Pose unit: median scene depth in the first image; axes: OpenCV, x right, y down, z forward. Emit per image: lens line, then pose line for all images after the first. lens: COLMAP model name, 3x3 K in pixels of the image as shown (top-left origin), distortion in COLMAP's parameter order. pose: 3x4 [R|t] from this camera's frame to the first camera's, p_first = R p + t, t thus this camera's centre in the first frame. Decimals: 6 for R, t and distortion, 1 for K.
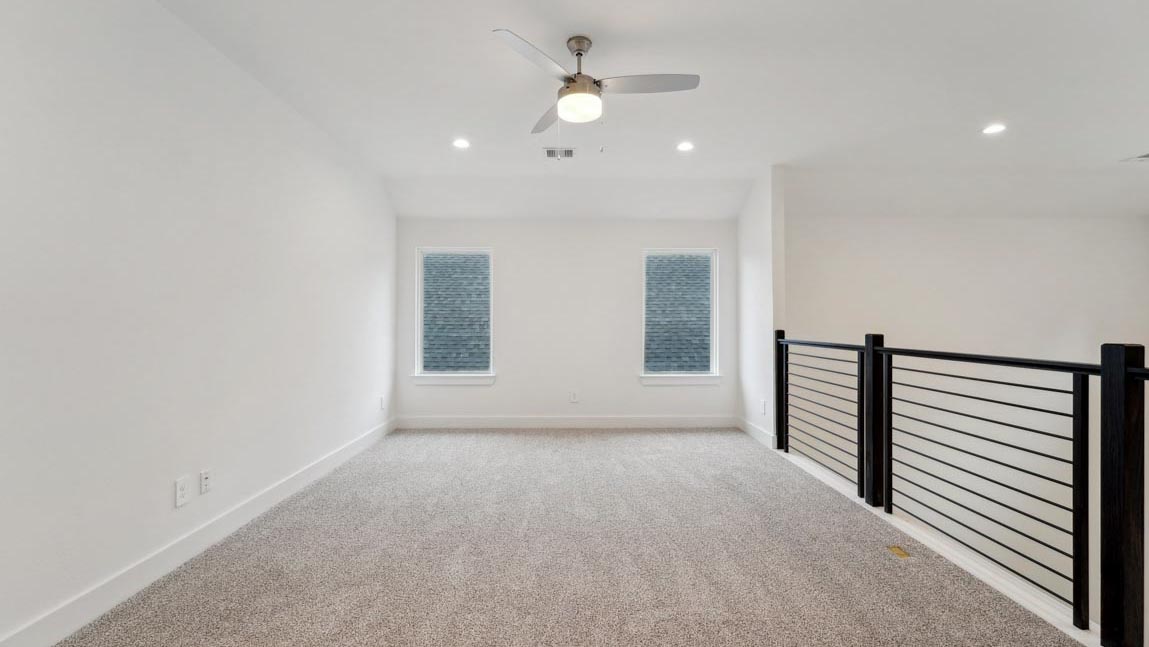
lens RADIAL K [[473.4, 0, 574.5], [0, 473.4, 323.5], [0, 0, 1]] dist [0.001584, -0.000013]
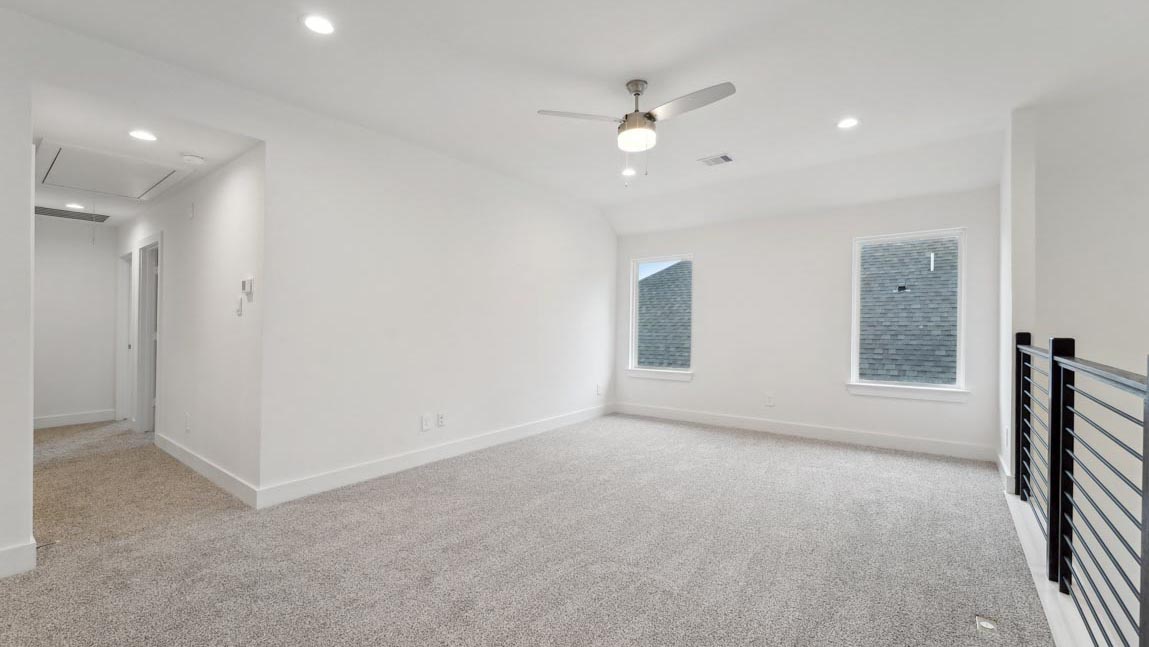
lens RADIAL K [[473.4, 0, 574.5], [0, 473.4, 323.5], [0, 0, 1]] dist [0.001584, -0.000013]
pose [[0.776871, -0.003611, -0.629650, 0.357295], [0.002339, 0.999993, -0.002848, -0.000215], [0.629656, 0.000740, 0.776874, -0.002489]]
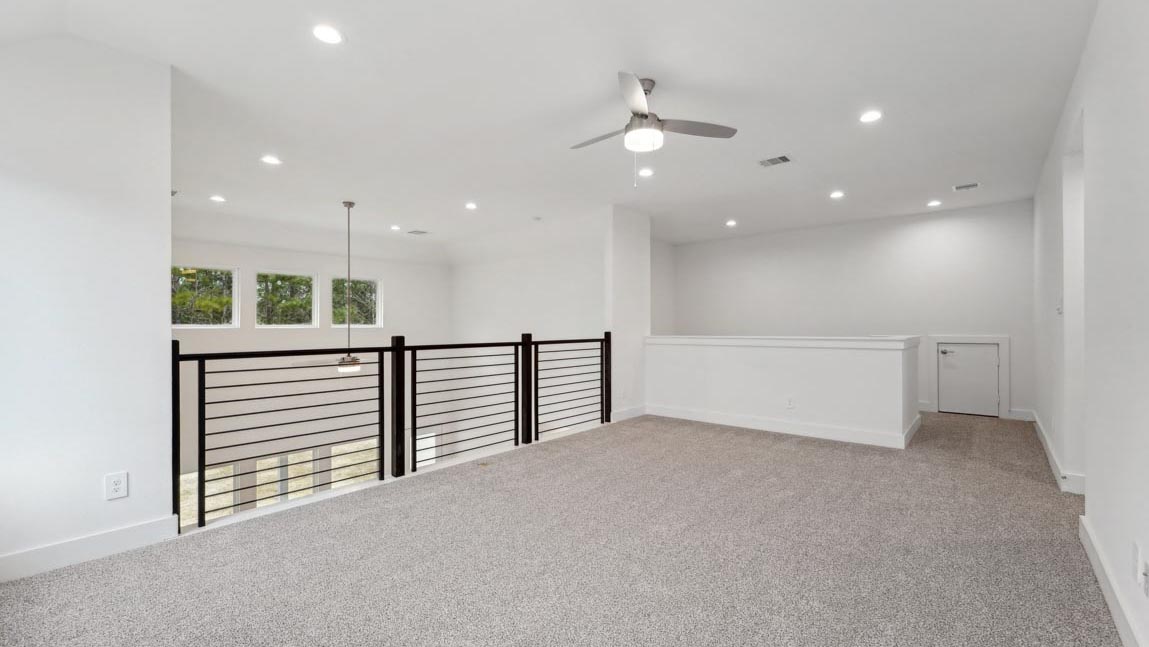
lens RADIAL K [[465.1, 0, 572.8], [0, 465.1, 324.1], [0, 0, 1]] dist [-0.000917, 0.000036]
pose [[-0.732937, 0.004121, 0.680284, -0.365508], [0.005604, 0.999984, -0.000020, -0.004999], [-0.680273, 0.003797, -0.732949, 1.434959]]
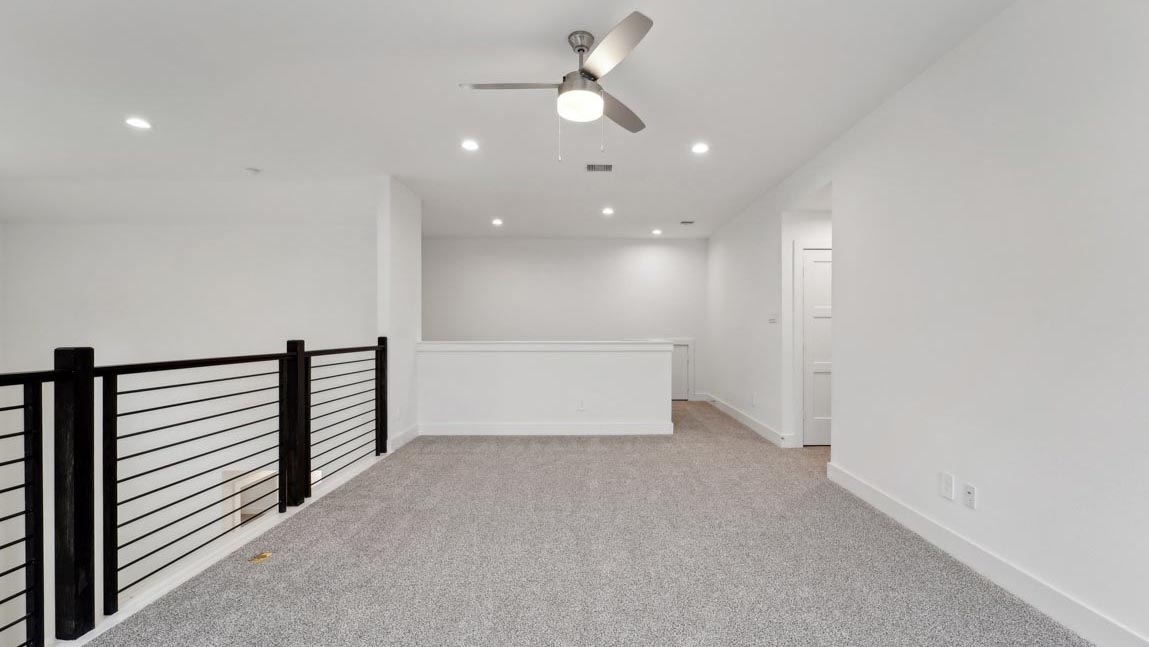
lens RADIAL K [[477.3, 0, 593.8], [0, 477.3, 330.5], [0, 0, 1]] dist [0.000167, 0.000075]
pose [[-0.999906, -0.003589, 0.013268, -0.022659], [-0.003522, 0.999981, 0.005039, -0.003895], [-0.013286, 0.004992, -0.999899, 1.446471]]
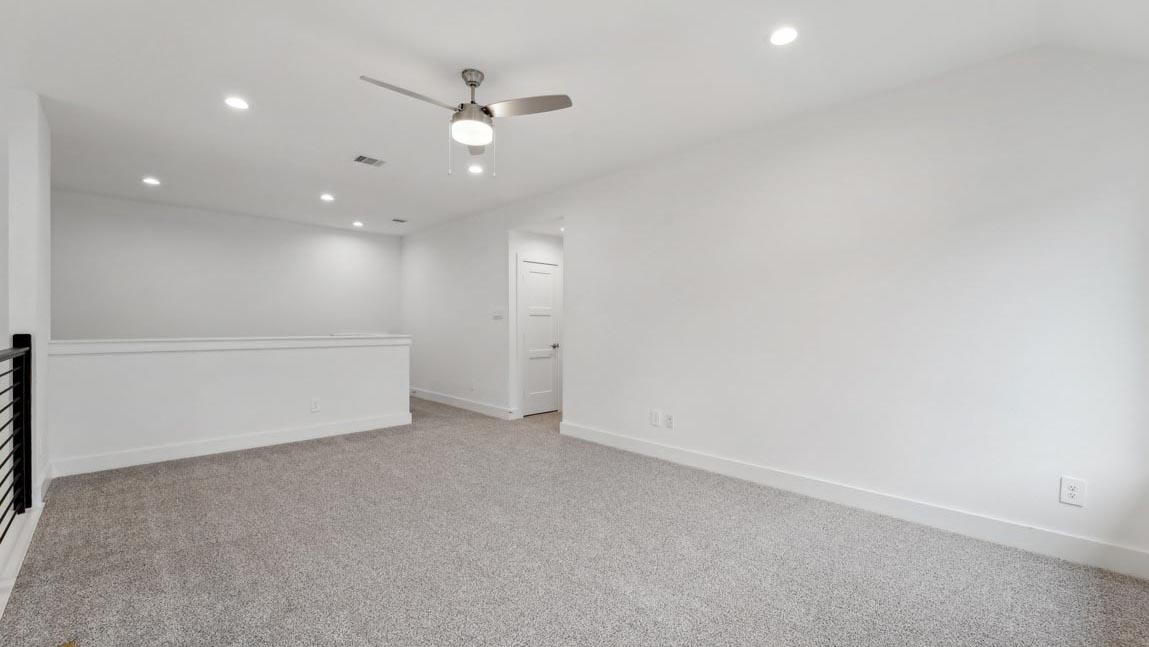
lens RADIAL K [[473.4, 0, 574.5], [0, 473.4, 323.5], [0, 0, 1]] dist [0.001584, -0.000013]
pose [[-0.733852, -0.007616, -0.679267, 0.332267], [-0.007581, 0.999967, -0.003022, -0.002377], [0.679267, 0.002932, -0.733885, 1.457622]]
